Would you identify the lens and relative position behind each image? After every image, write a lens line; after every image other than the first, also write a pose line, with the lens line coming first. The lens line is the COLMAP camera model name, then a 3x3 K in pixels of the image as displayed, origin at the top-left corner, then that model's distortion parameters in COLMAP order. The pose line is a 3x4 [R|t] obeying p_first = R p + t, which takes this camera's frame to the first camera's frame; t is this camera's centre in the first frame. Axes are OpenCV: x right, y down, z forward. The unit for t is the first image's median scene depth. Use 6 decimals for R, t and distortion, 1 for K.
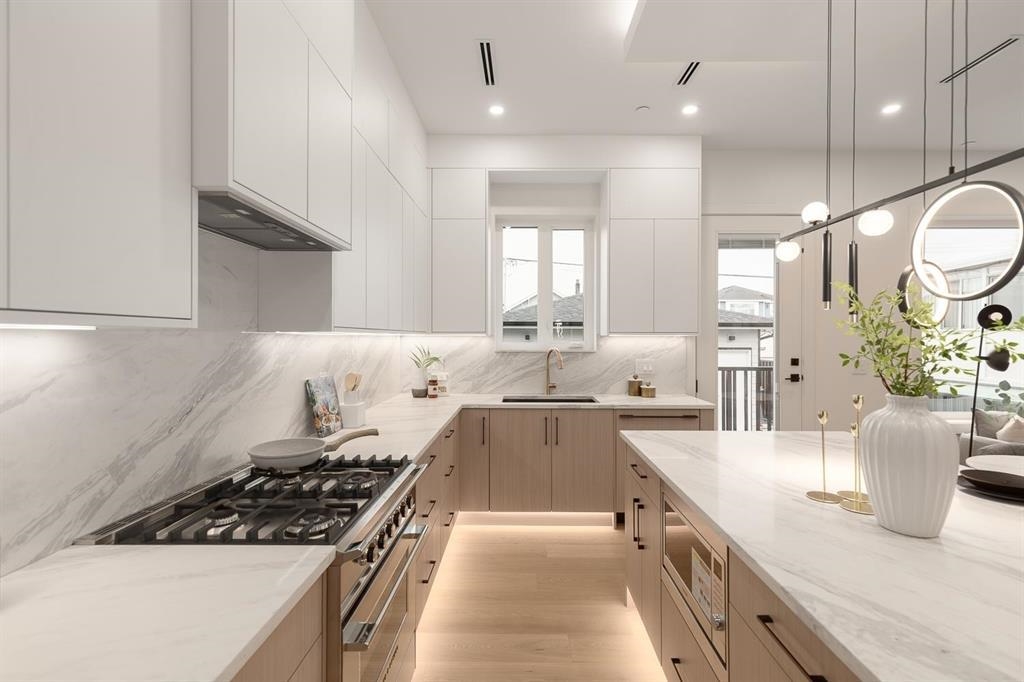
lens RADIAL K [[462.3, 0, 519.1], [0, 462.3, 338.3], [0, 0, 1]] dist [-0.001004, -0.000334]
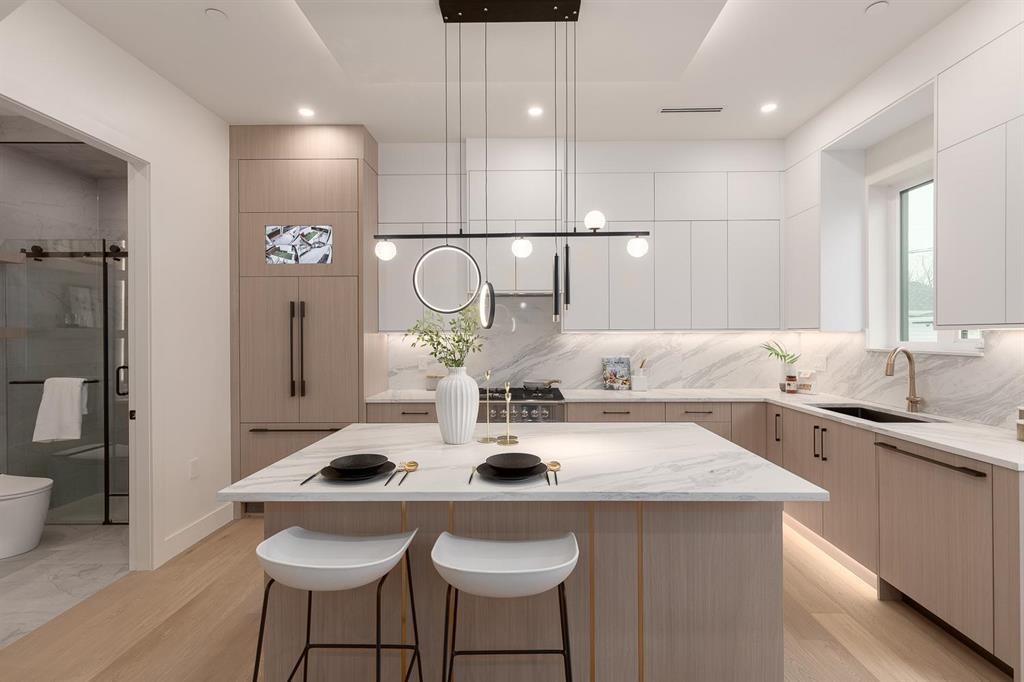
lens RADIAL K [[473.5, 0, 518.9], [0, 473.5, 335.7], [0, 0, 1]] dist [0.005975, 0.000128]
pose [[-0.000619, 0.000011, -1.000000, 0.865747], [0.001958, 0.999998, 0.000009, 0.000617], [0.999998, -0.001958, -0.000619, 0.401180]]
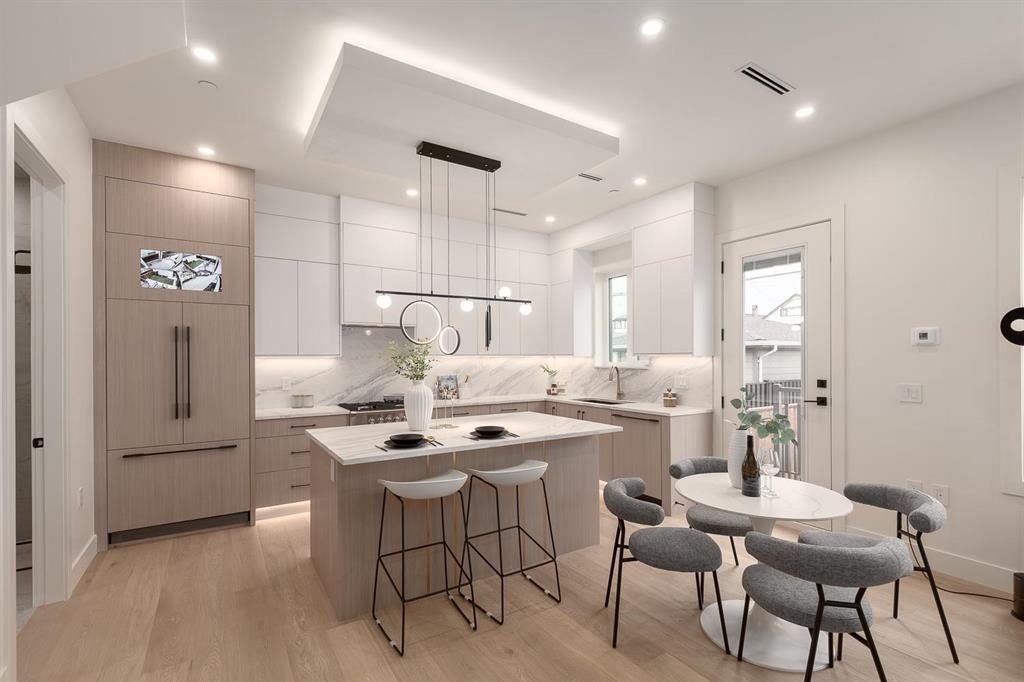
lens RADIAL K [[462.7, 0, 515.9], [0, 462.7, 357.1], [0, 0, 1]] dist [0.004323, -0.000126]
pose [[0.548757, -0.004374, -0.835970, 1.101828], [0.003299, 0.999990, -0.003067, -0.000256], [0.835975, -0.001075, 0.548766, -0.002270]]
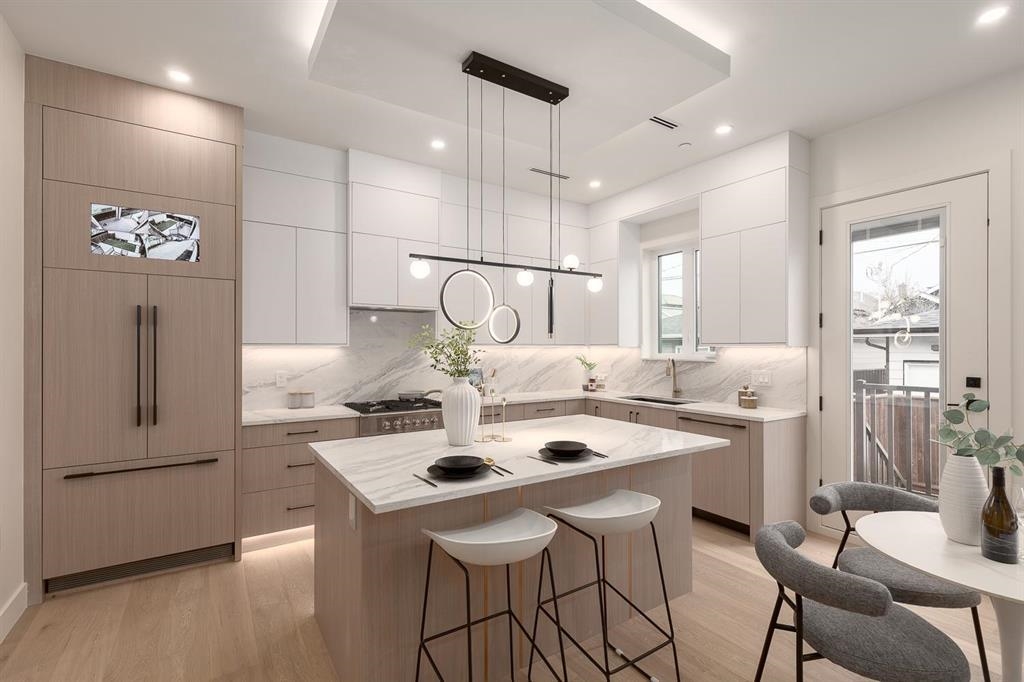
lens RADIAL K [[466.7, 0, 514.6], [0, 466.7, 345.7], [0, 0, 1]] dist [0.004016, 0.000128]
pose [[0.556230, -0.005953, -0.831007, 0.859104], [0.000018, 0.999974, -0.007152, 0.000074], [0.831029, 0.003963, 0.556216, 0.020156]]
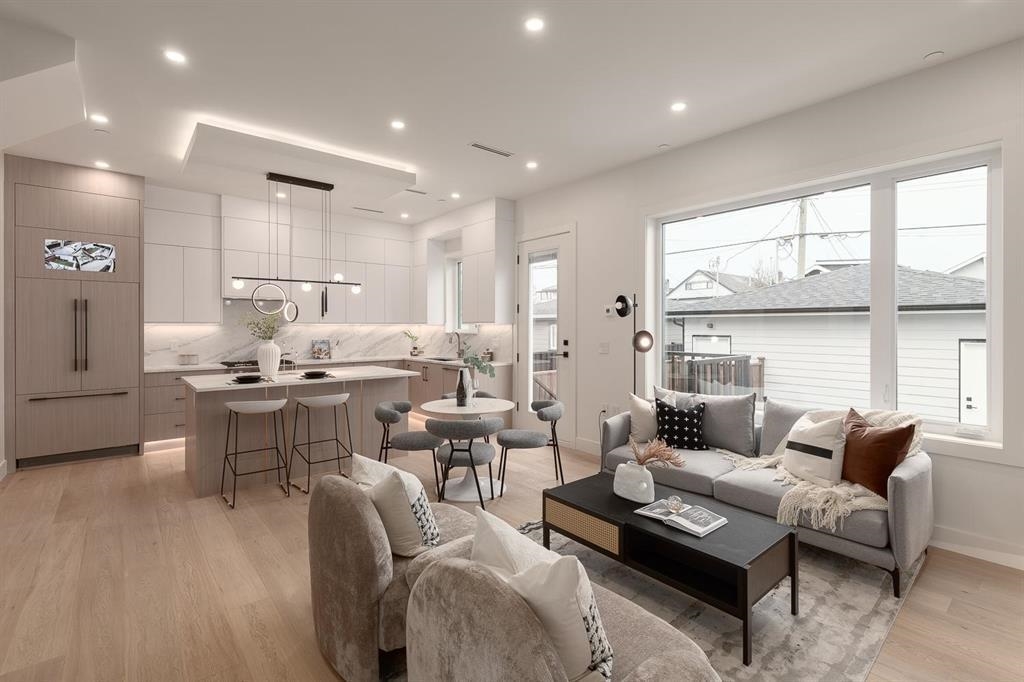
lens RADIAL K [[464.8, 0, 513.8], [0, 464.8, 326.1], [0, 0, 1]] dist [0.003831, 0.000545]
pose [[0.651517, -0.004143, -0.758623, 1.624123], [0.000975, 0.999989, -0.004624, 0.009330], [0.758634, 0.002273, 0.651514, 0.012949]]
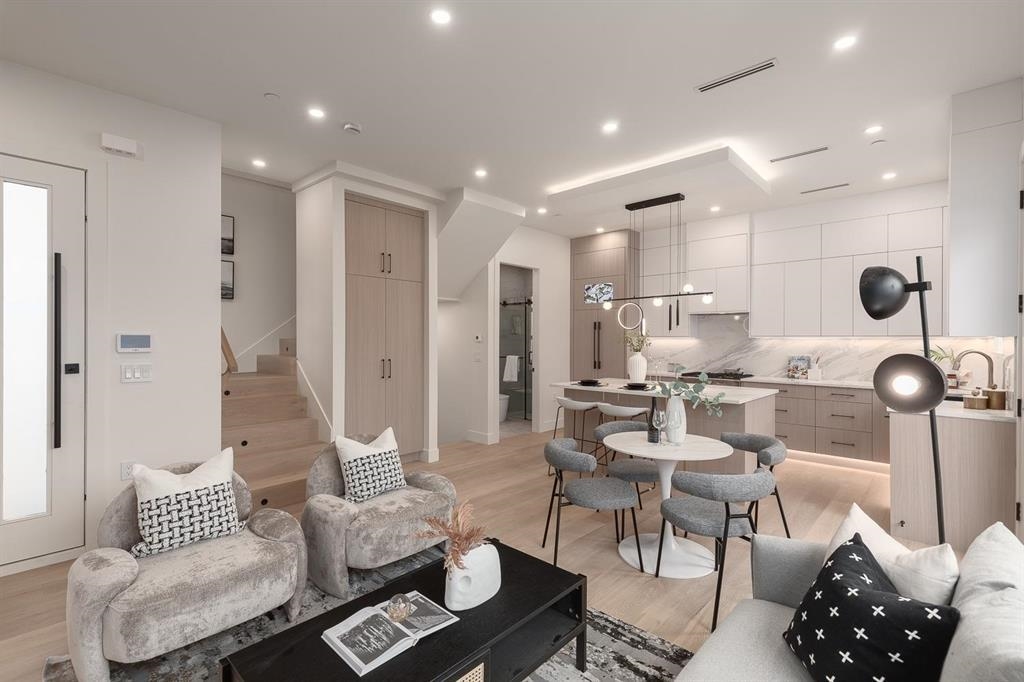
lens RADIAL K [[457.8, 0, 510.6], [0, 457.8, 339.0], [0, 0, 1]] dist [-0.001674, -0.000363]
pose [[-0.679828, -0.004591, -0.733358, 1.521077], [-0.006015, 0.999982, -0.000684, 0.003760], [0.733347, 0.003946, -0.679843, 0.968428]]
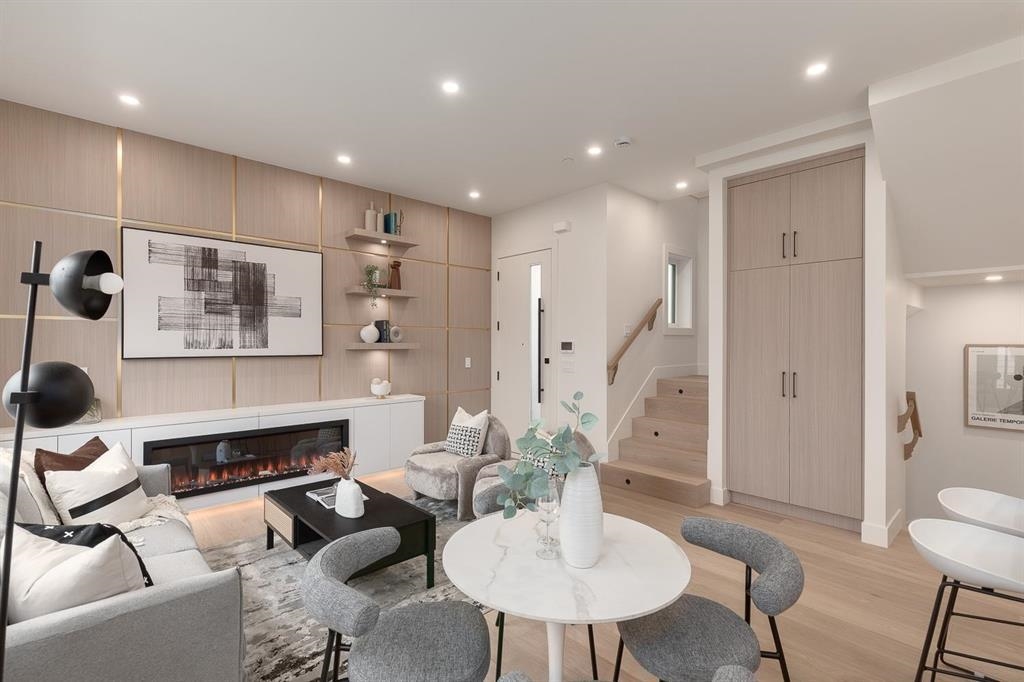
lens RADIAL K [[466.7, 0, 514.6], [0, 466.7, 345.7], [0, 0, 1]] dist [0.004016, 0.000128]
pose [[-0.689702, -0.008653, 0.724042, 0.492077], [-0.003024, 0.999954, 0.009070, -0.000924], [-0.724087, 0.004066, -0.689696, 0.949541]]
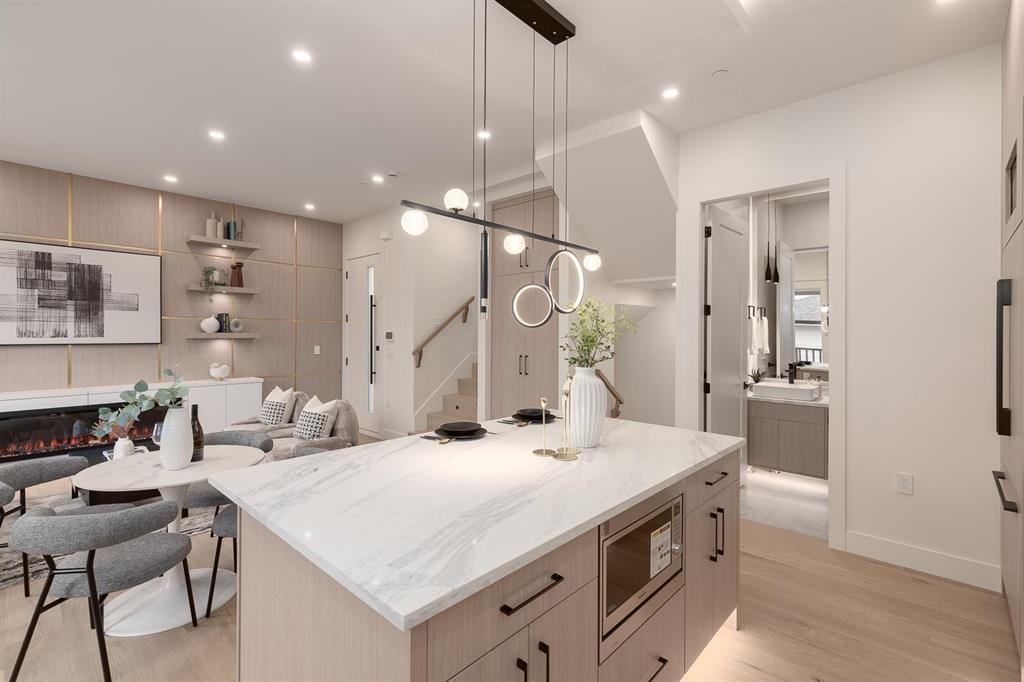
lens RADIAL K [[460.7, 0, 521.6], [0, 460.7, 336.0], [0, 0, 1]] dist [0.002072, 0.000402]
pose [[-0.745130, -0.008959, 0.666859, -0.039918], [-0.004317, 0.999954, 0.008610, -0.002653], [-0.666905, 0.003537, -0.745134, 0.787546]]
